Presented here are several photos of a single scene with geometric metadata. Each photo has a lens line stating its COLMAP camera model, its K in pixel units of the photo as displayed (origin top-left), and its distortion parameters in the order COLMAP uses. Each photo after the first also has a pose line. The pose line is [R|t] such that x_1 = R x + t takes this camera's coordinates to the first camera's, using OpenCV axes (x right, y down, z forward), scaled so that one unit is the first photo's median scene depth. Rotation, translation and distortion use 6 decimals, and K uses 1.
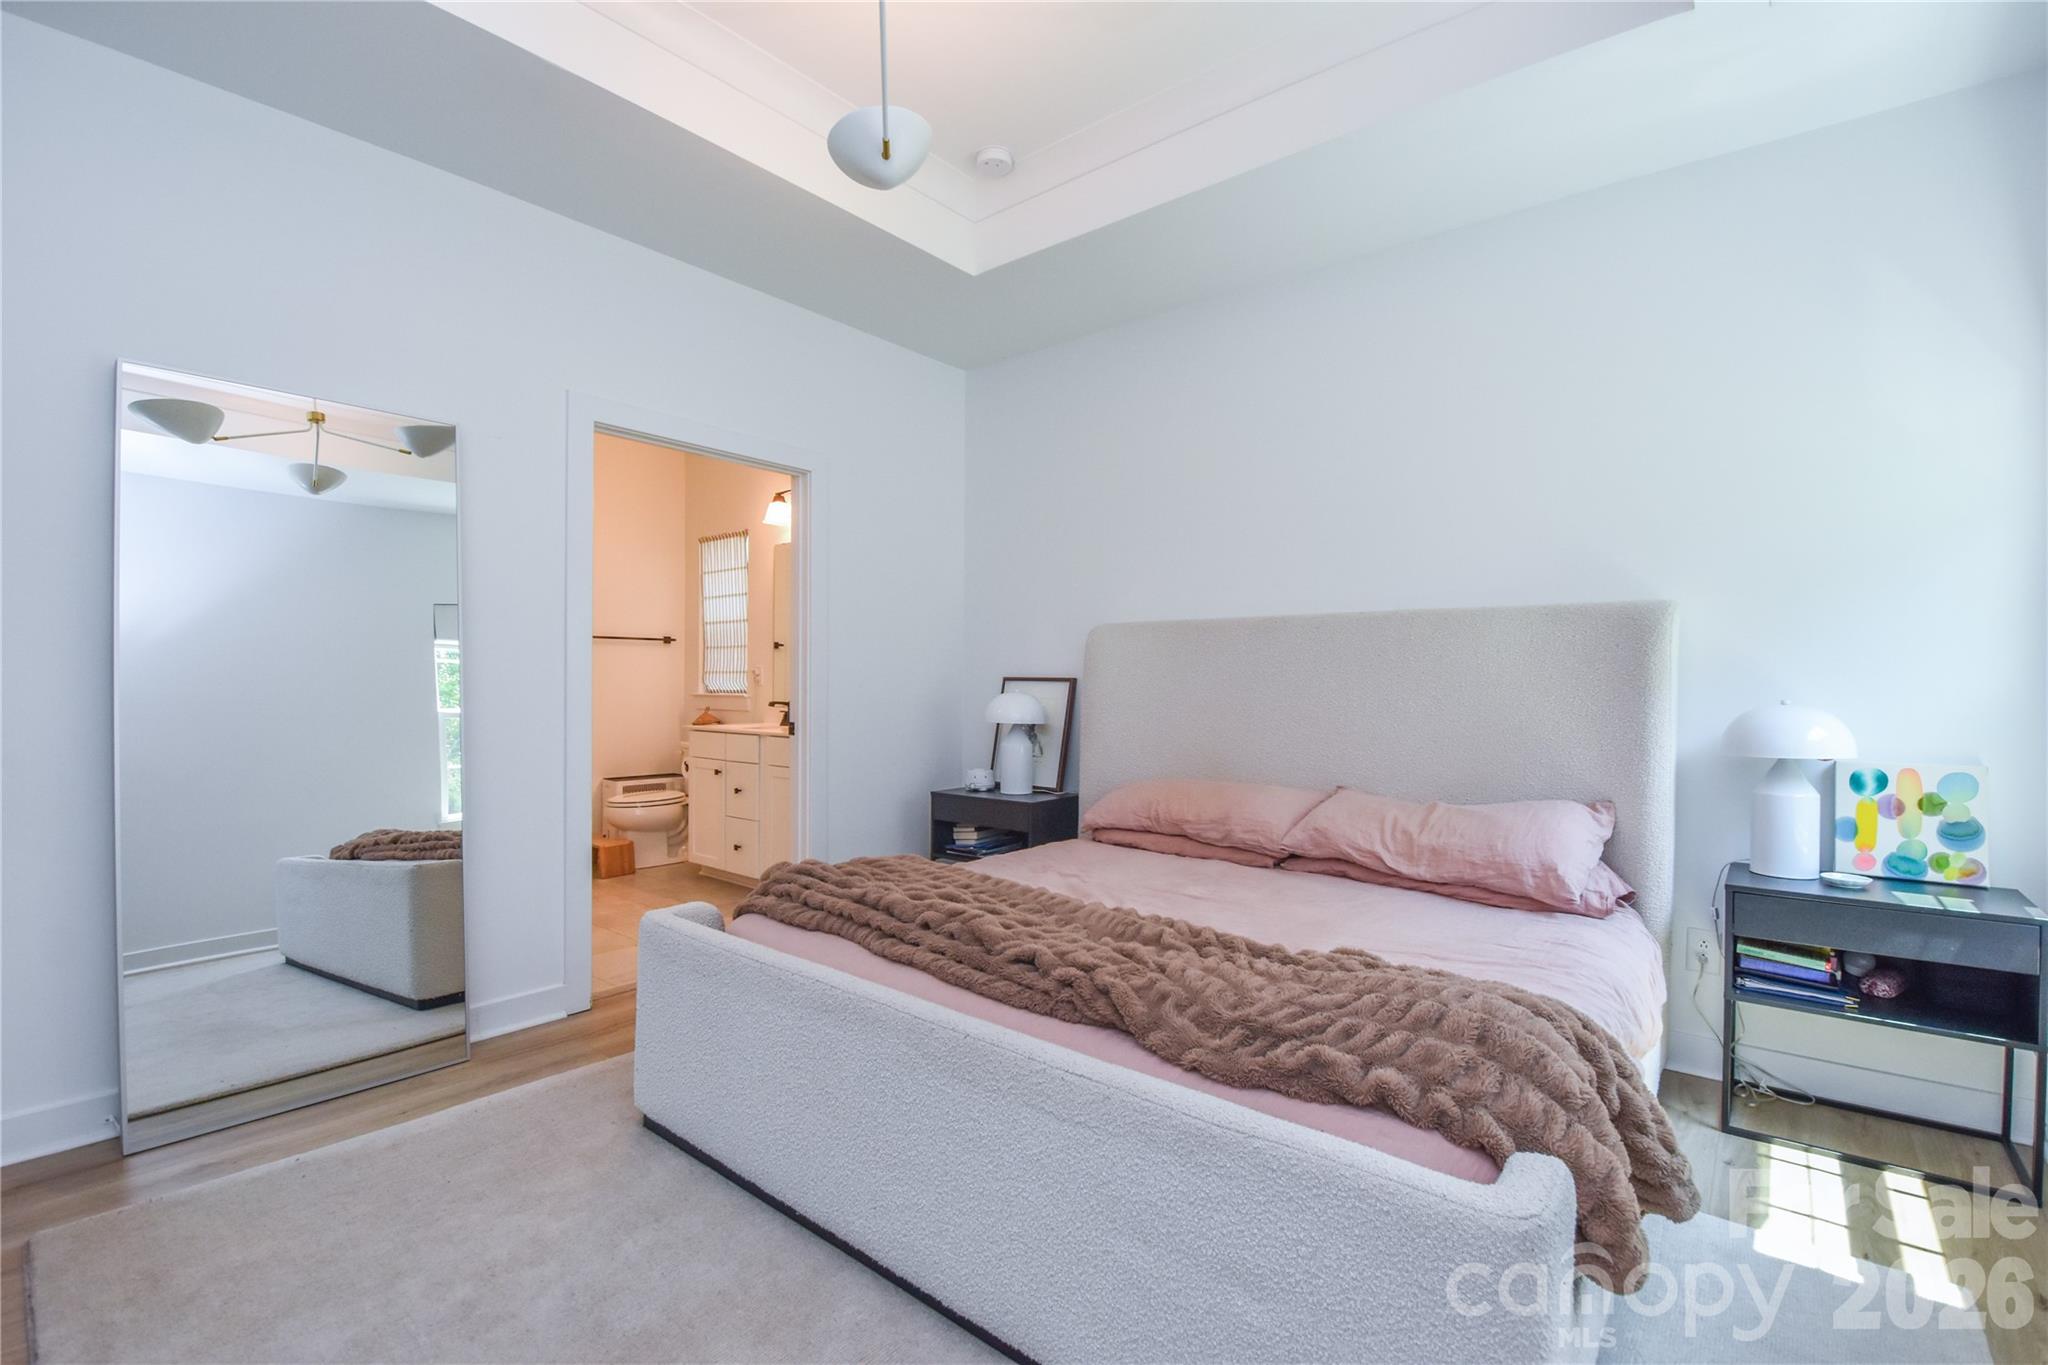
lens RADIAL K [[890.1, 0, 1024.0], [0, 890.1, 682.5], [0, 0, 1]] dist [0.000598, -0.000391]
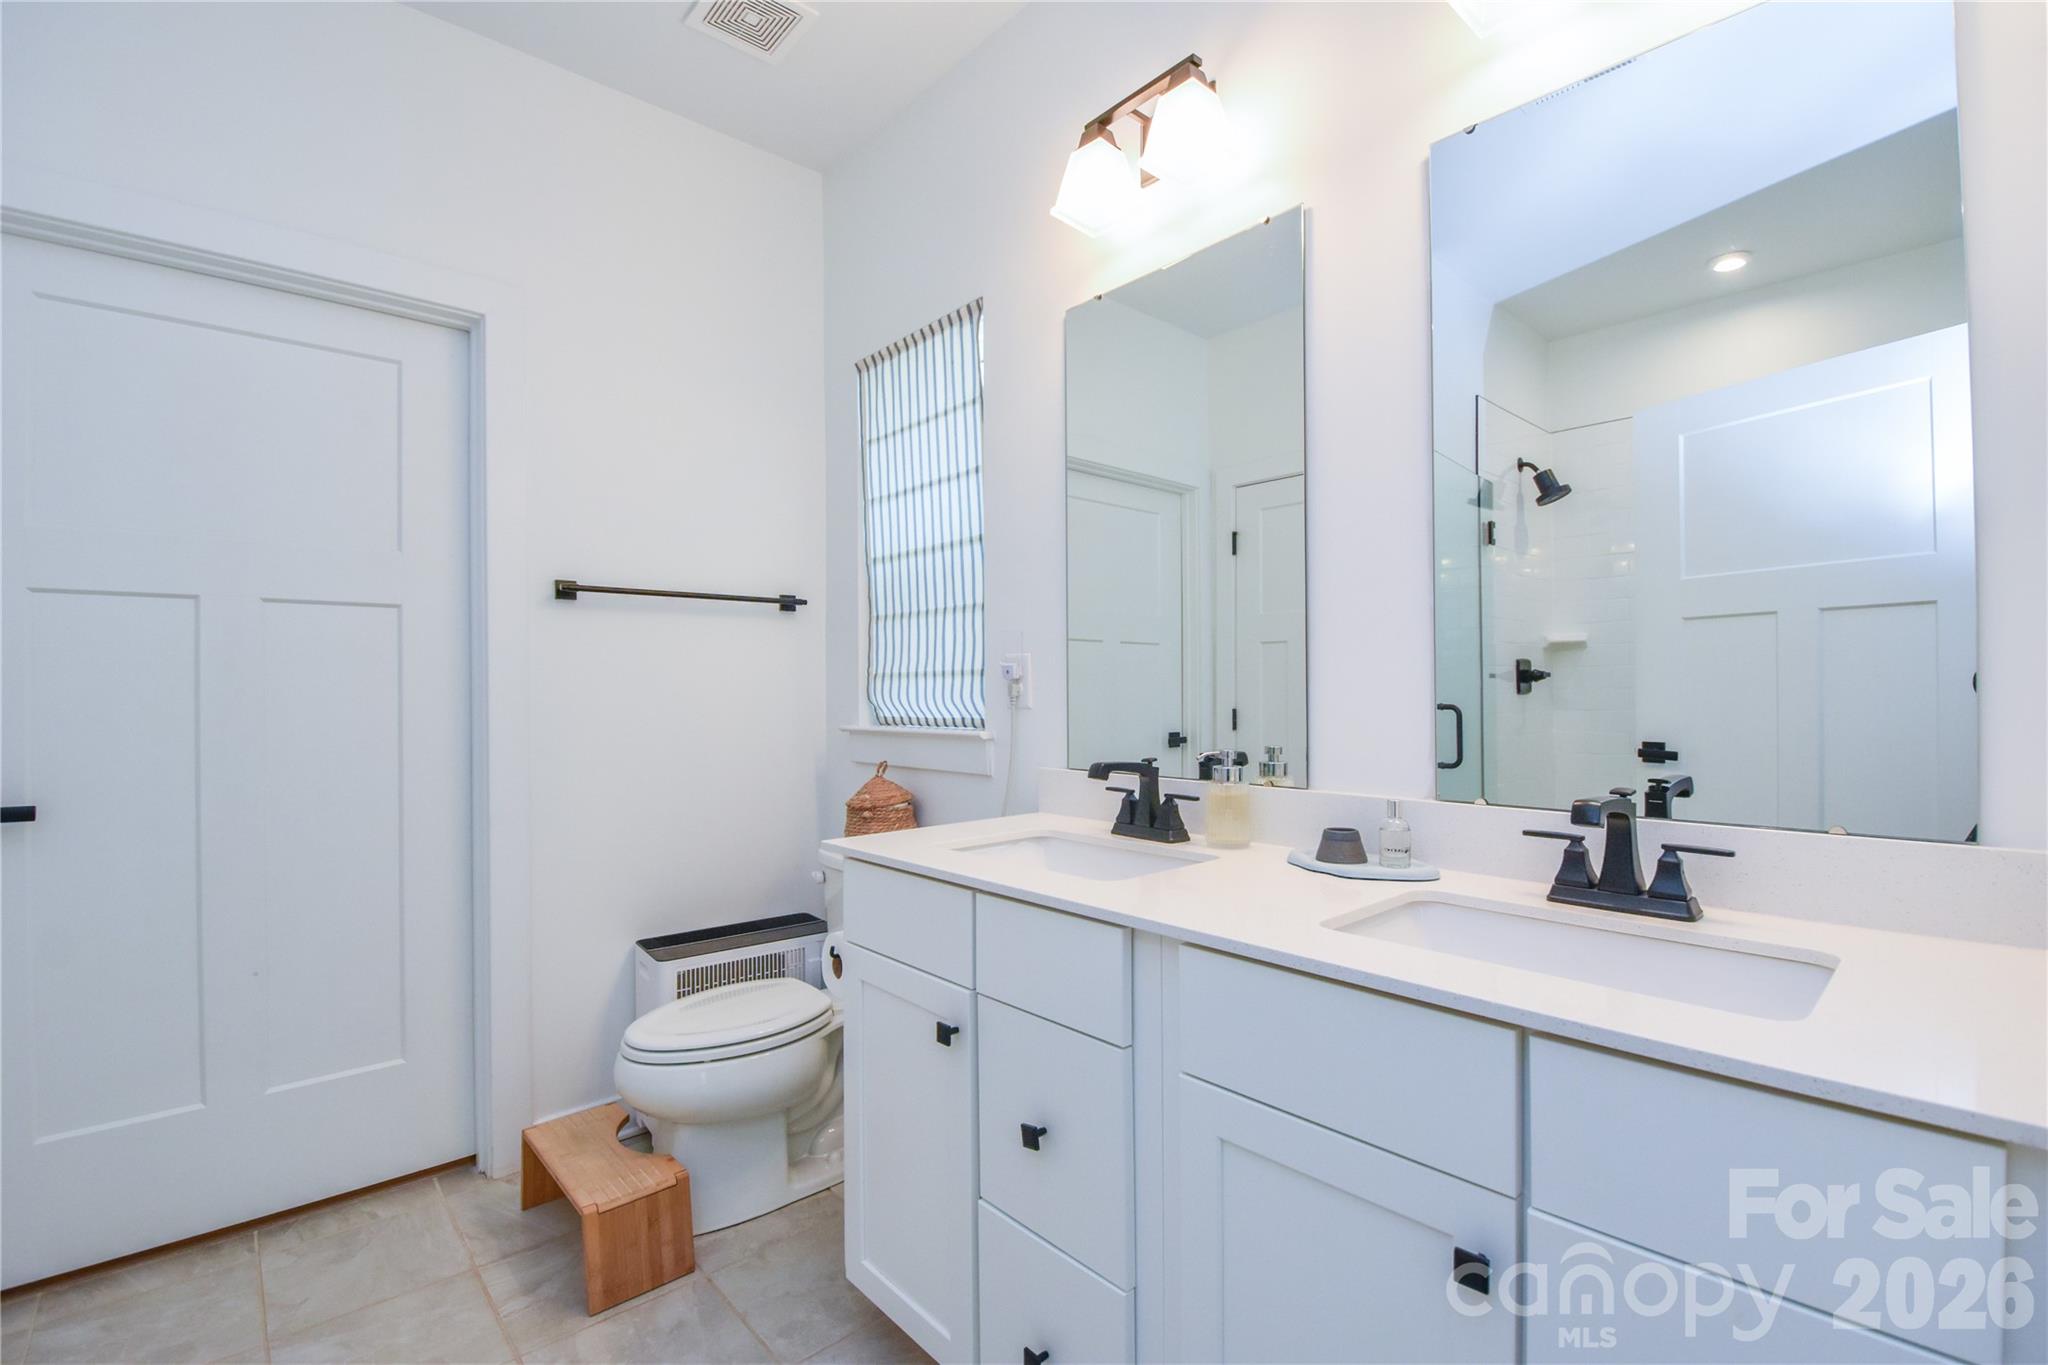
lens RADIAL K [[890.1, 0, 1024.0], [0, 890.1, 682.5], [0, 0, 1]] dist [0.000598, -0.000391]
pose [[0.988711, -0.015919, -0.148987, -0.235821], [0.014324, 0.999828, -0.011778, -0.002550], [0.149149, 0.009511, 0.988769, 0.621687]]
